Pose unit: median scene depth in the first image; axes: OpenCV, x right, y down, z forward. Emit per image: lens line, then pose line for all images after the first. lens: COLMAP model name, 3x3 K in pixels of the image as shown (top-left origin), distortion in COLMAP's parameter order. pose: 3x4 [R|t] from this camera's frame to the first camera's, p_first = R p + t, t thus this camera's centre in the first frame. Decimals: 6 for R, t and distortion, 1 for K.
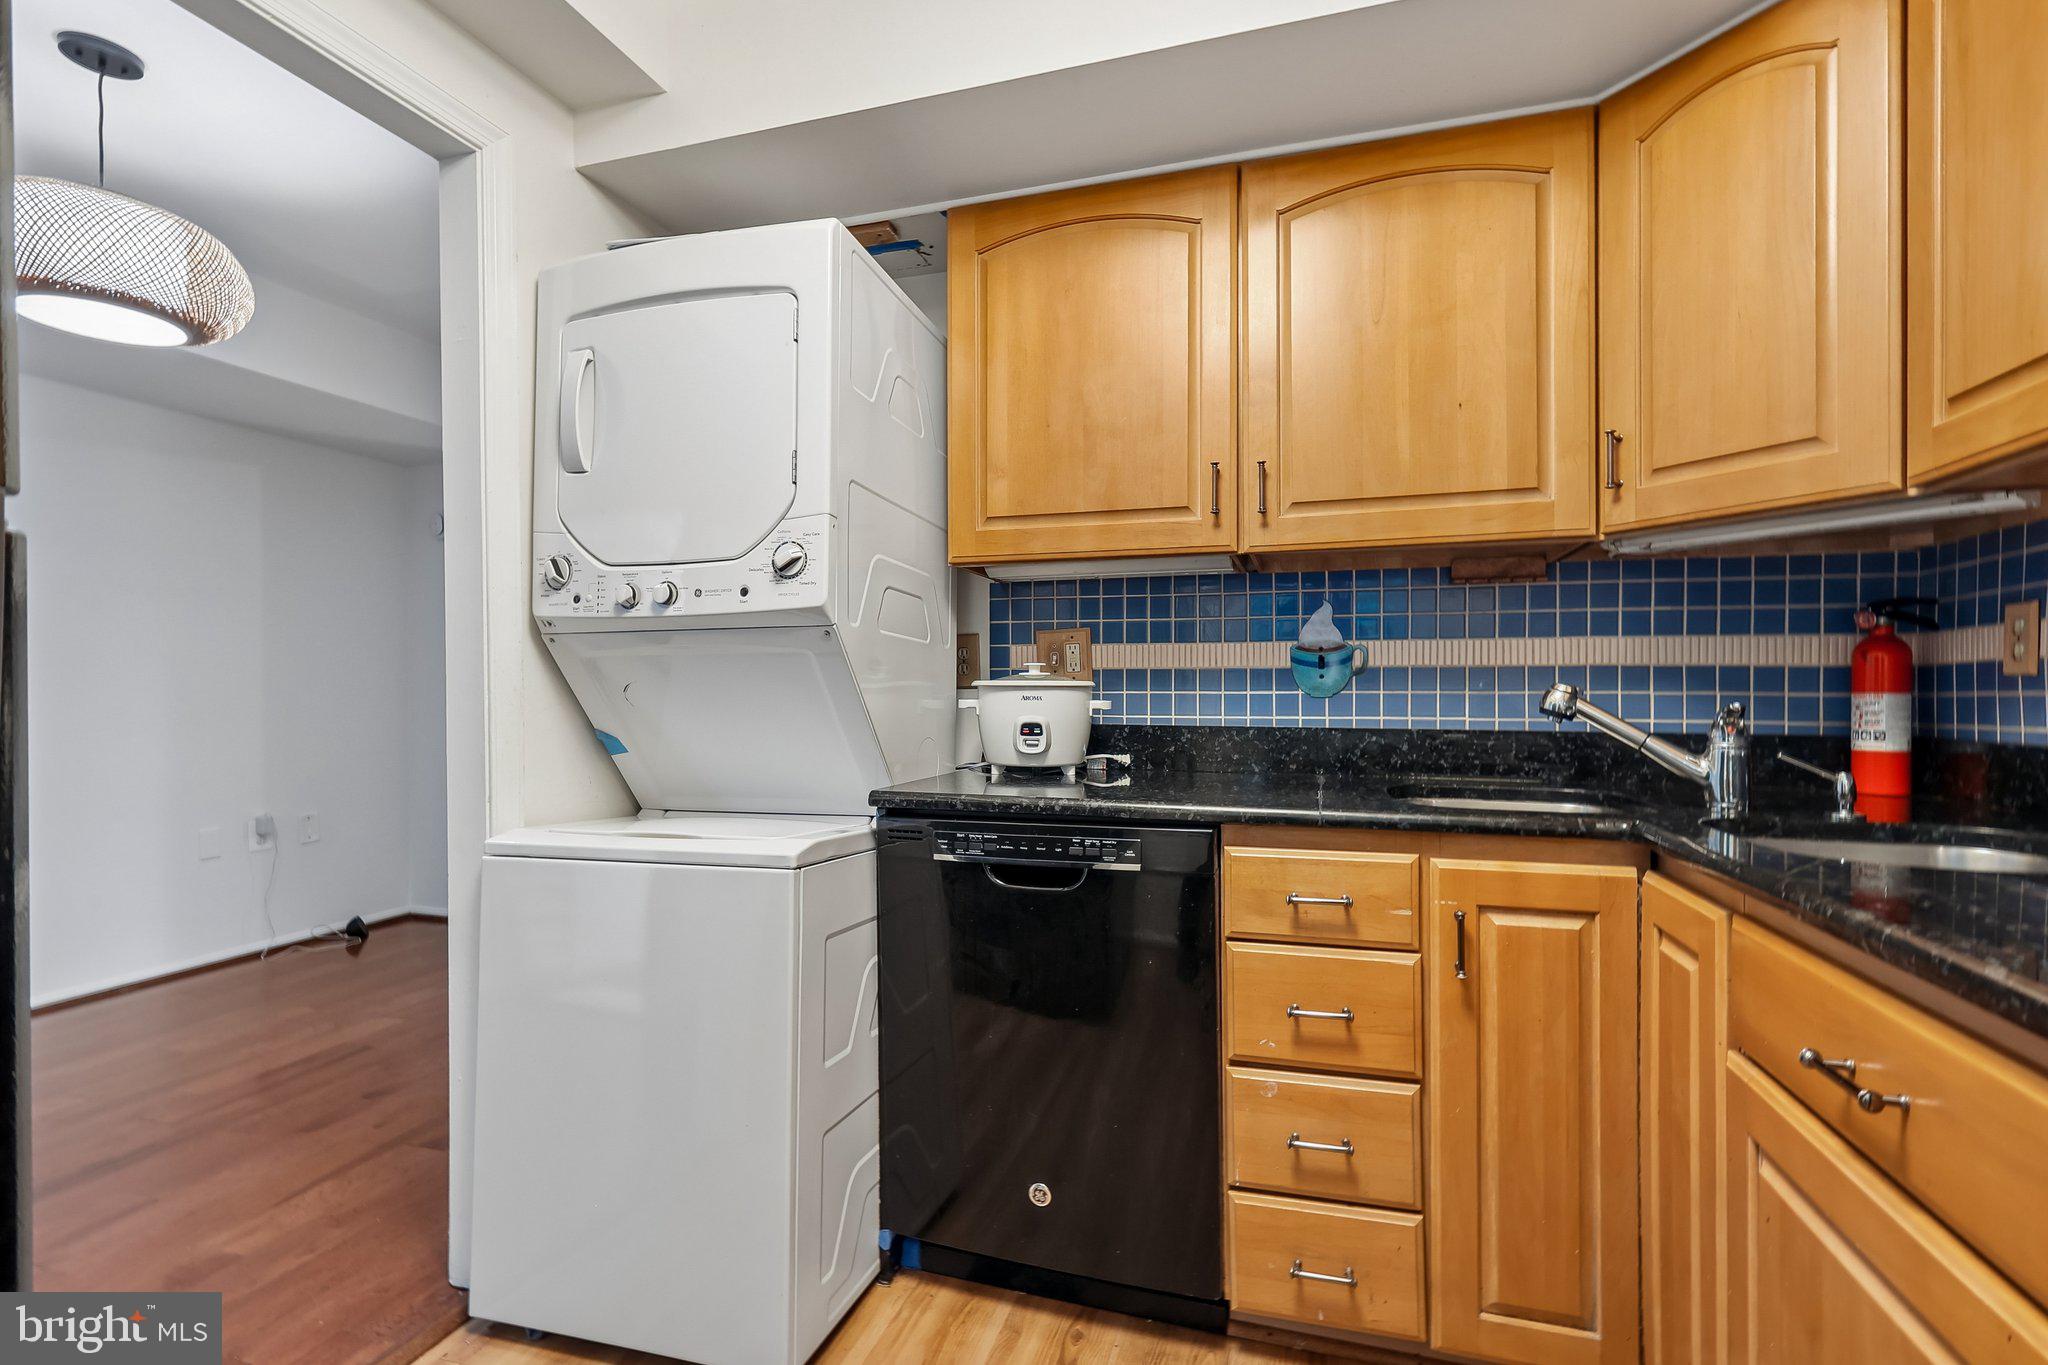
lens RADIAL K [[958.7, 0, 1026.2], [0, 958.7, 691.5], [0, 0, 1]] dist [0.001348, 0.000122]
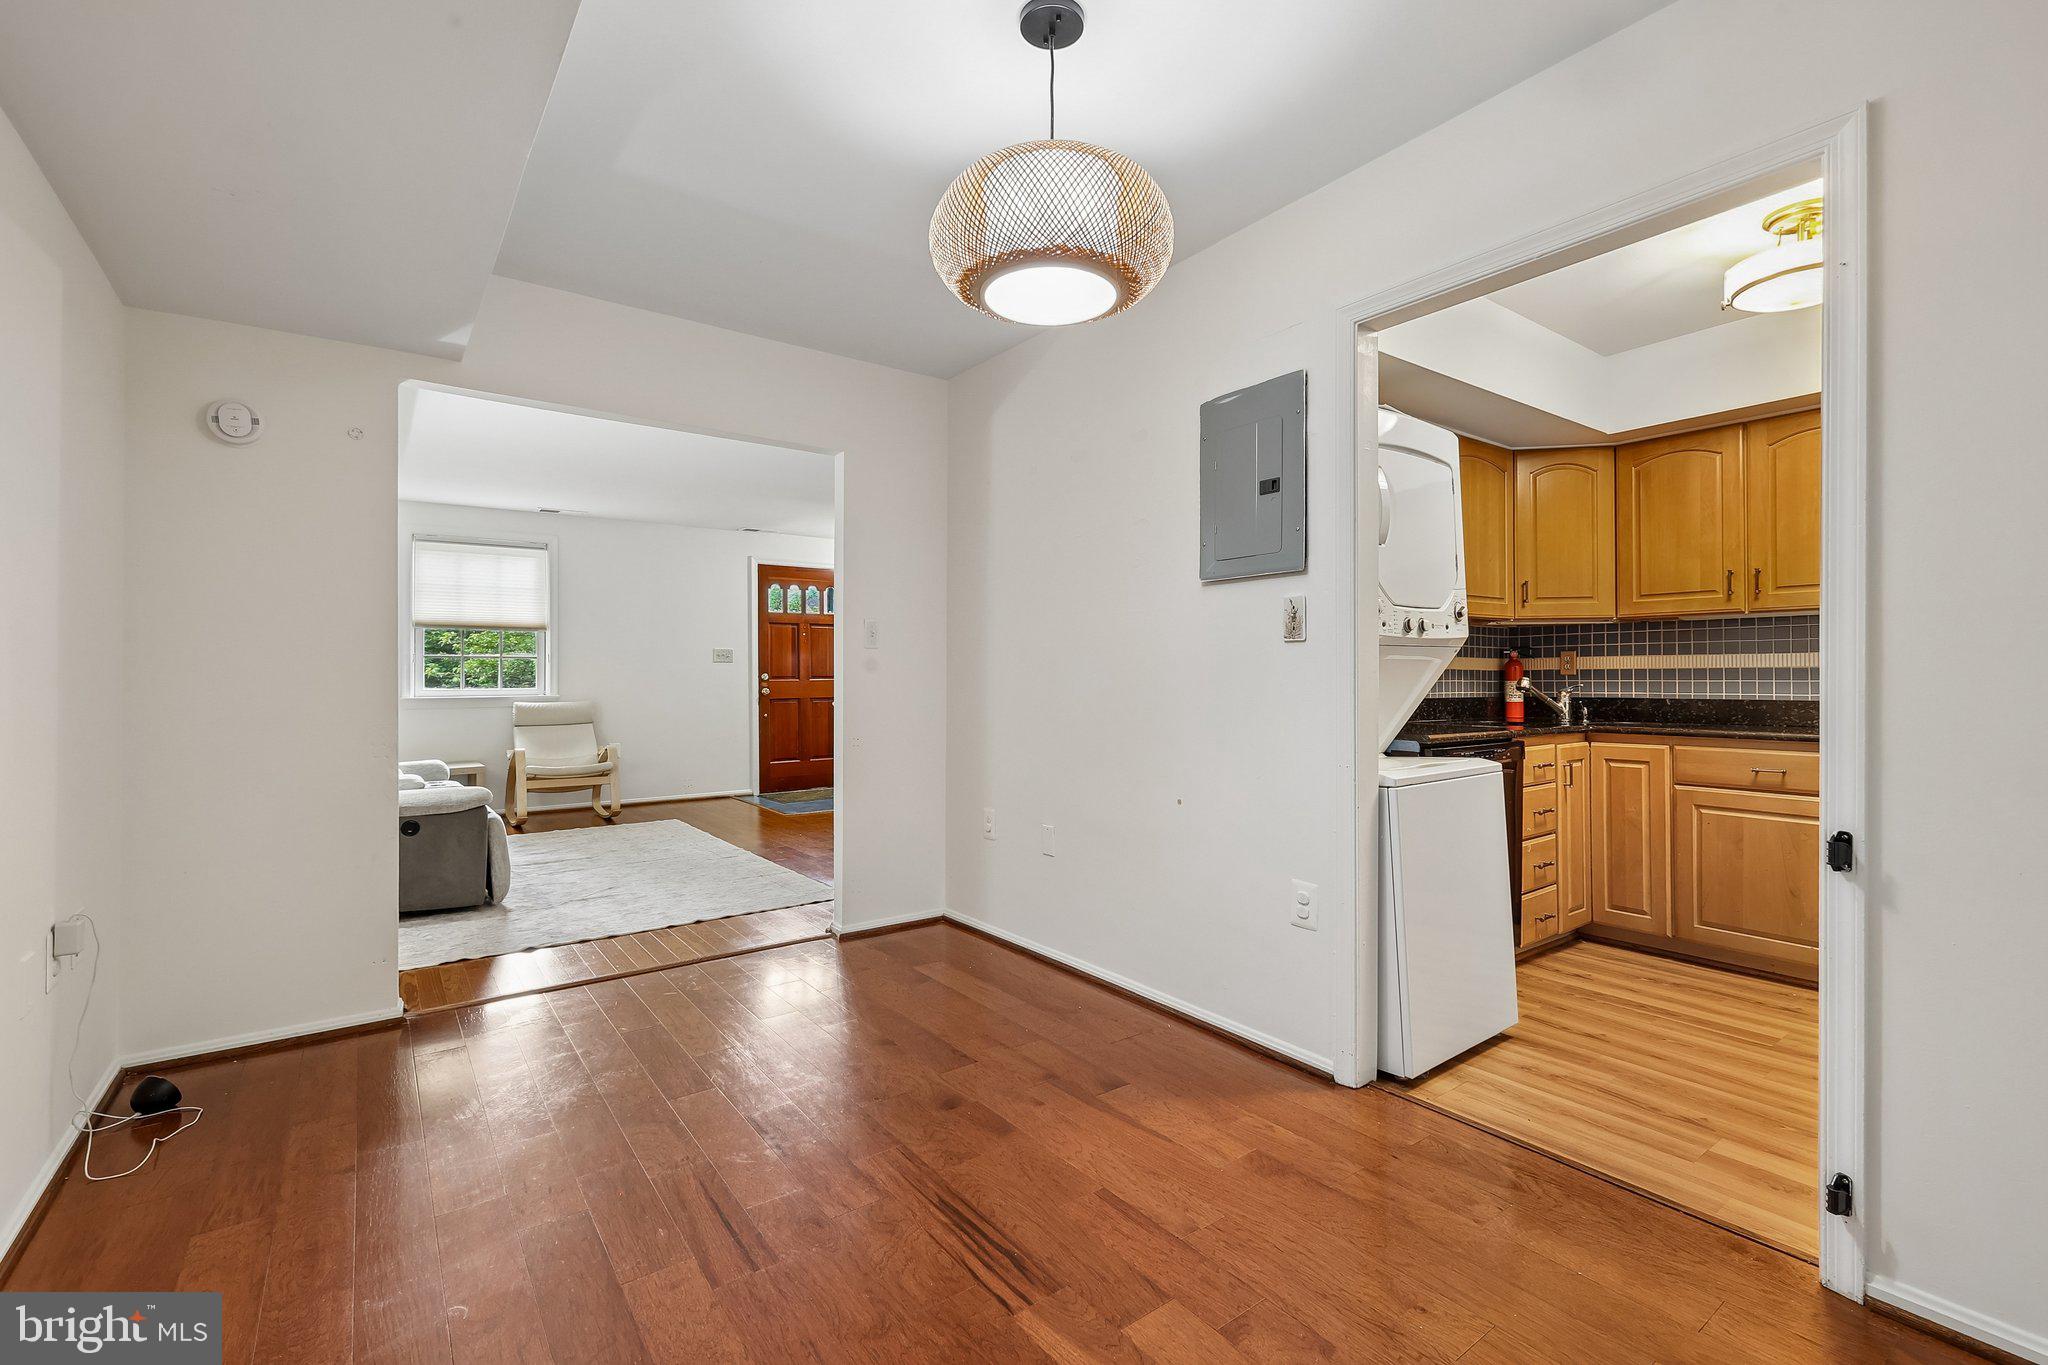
lens RADIAL K [[896.8, 0, 1029.8], [0, 896.8, 674.0], [0, 0, 1]] dist [0.003231, 0.000438]
pose [[0.592912, 0.002303, 0.805264, -2.084008], [0.005839, 0.999957, -0.007160, -0.007533], [-0.805246, 0.008947, 0.592873, 0.624522]]
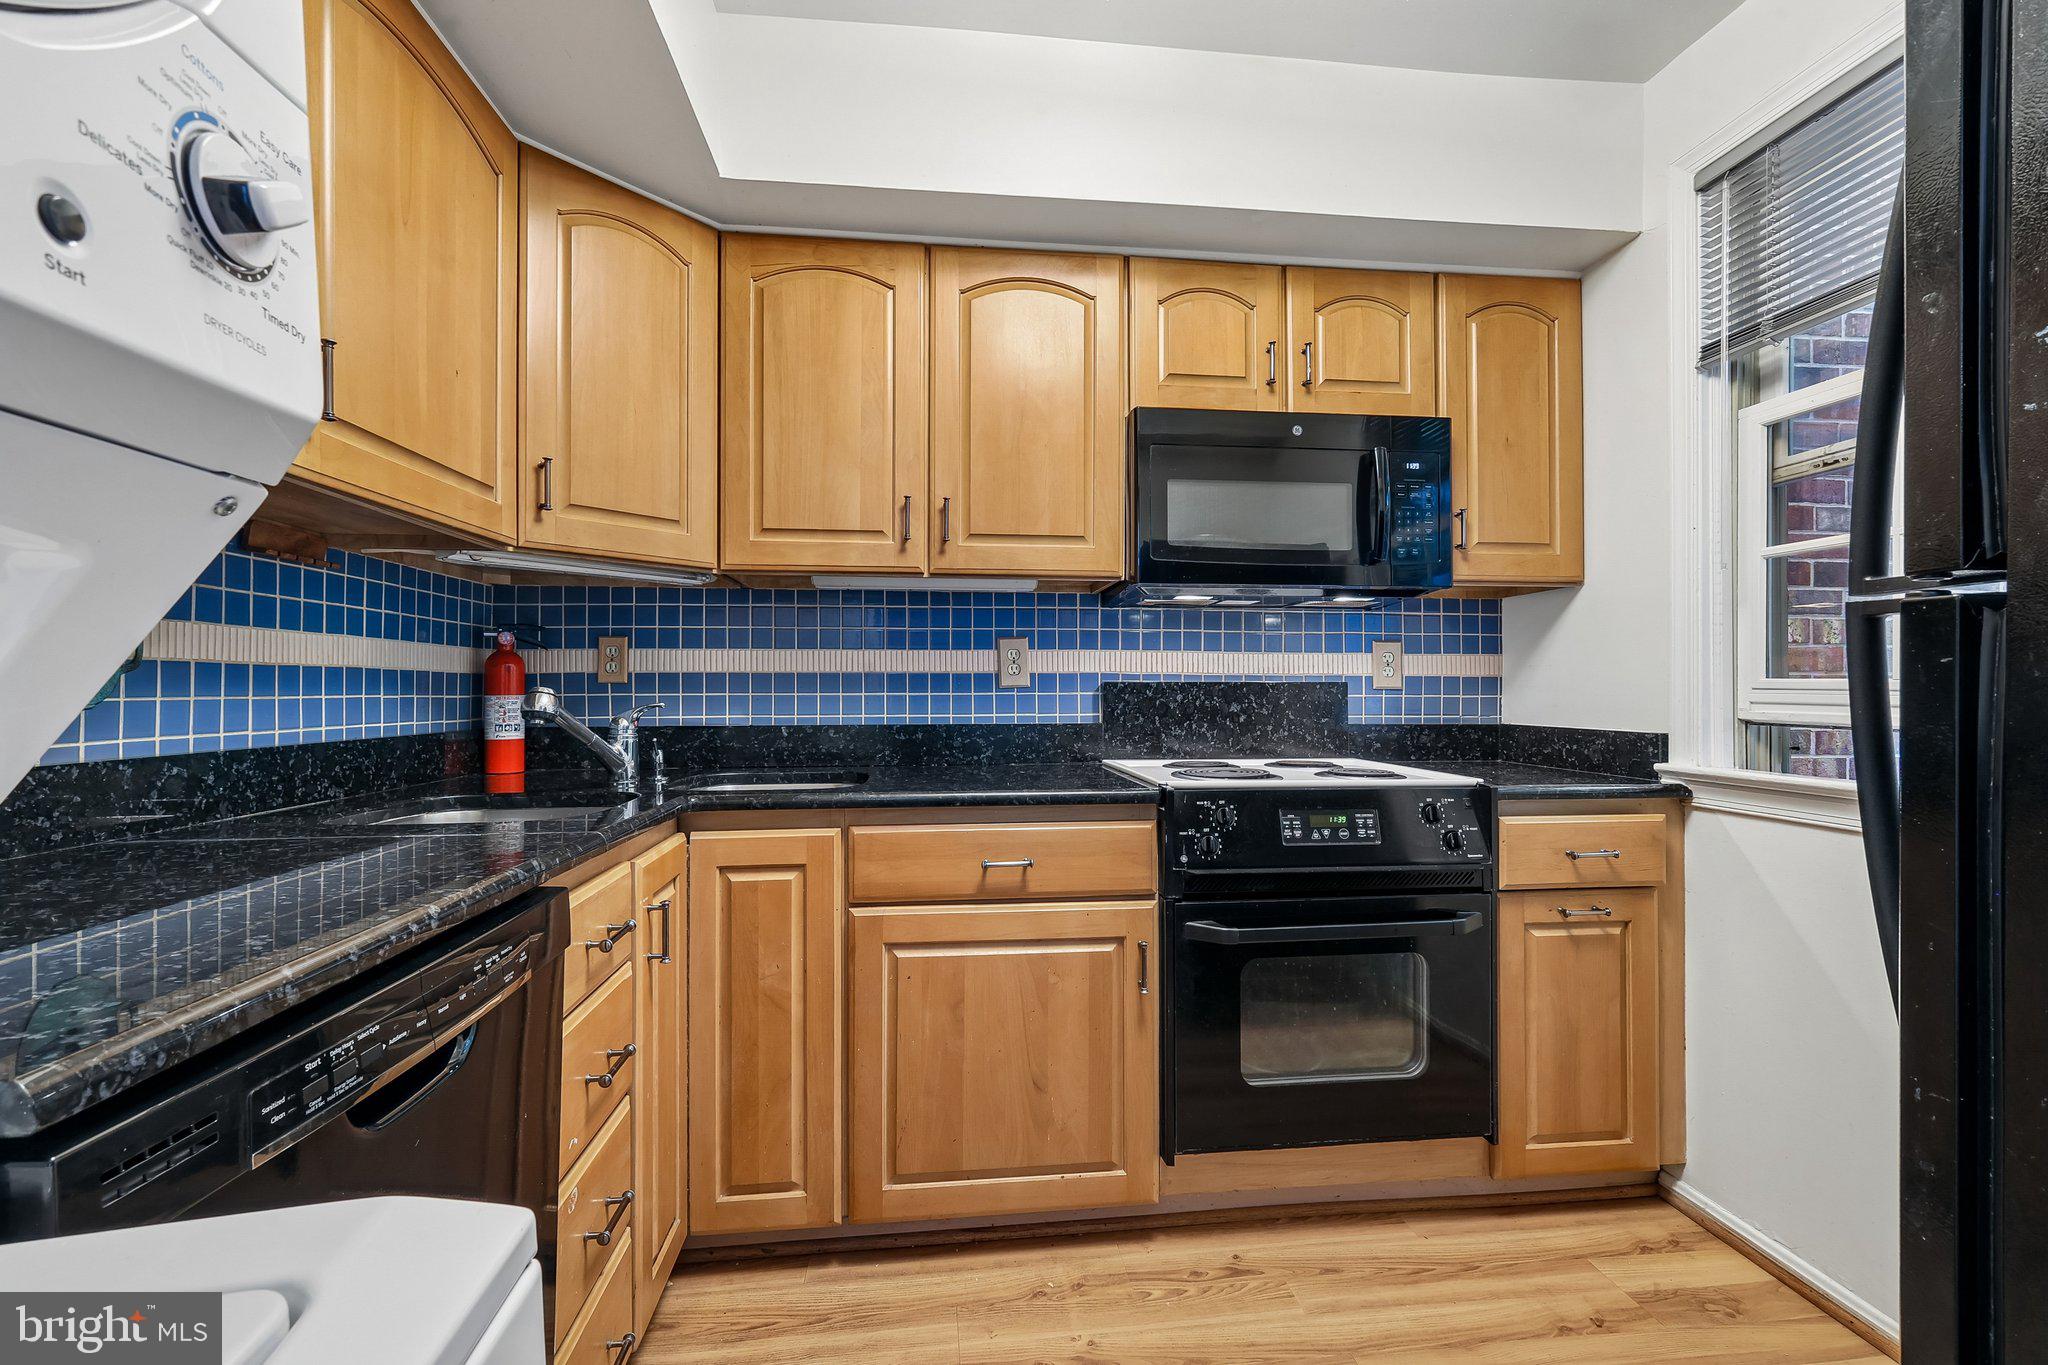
lens RADIAL K [[896.8, 0, 1029.8], [0, 896.8, 674.0], [0, 0, 1]] dist [0.003231, 0.000438]
pose [[-0.401514, 0.014957, 0.915731, -0.536186], [0.006102, 0.999888, -0.013656, -0.006125], [-0.915832, 0.000105, -0.401561, 0.879136]]
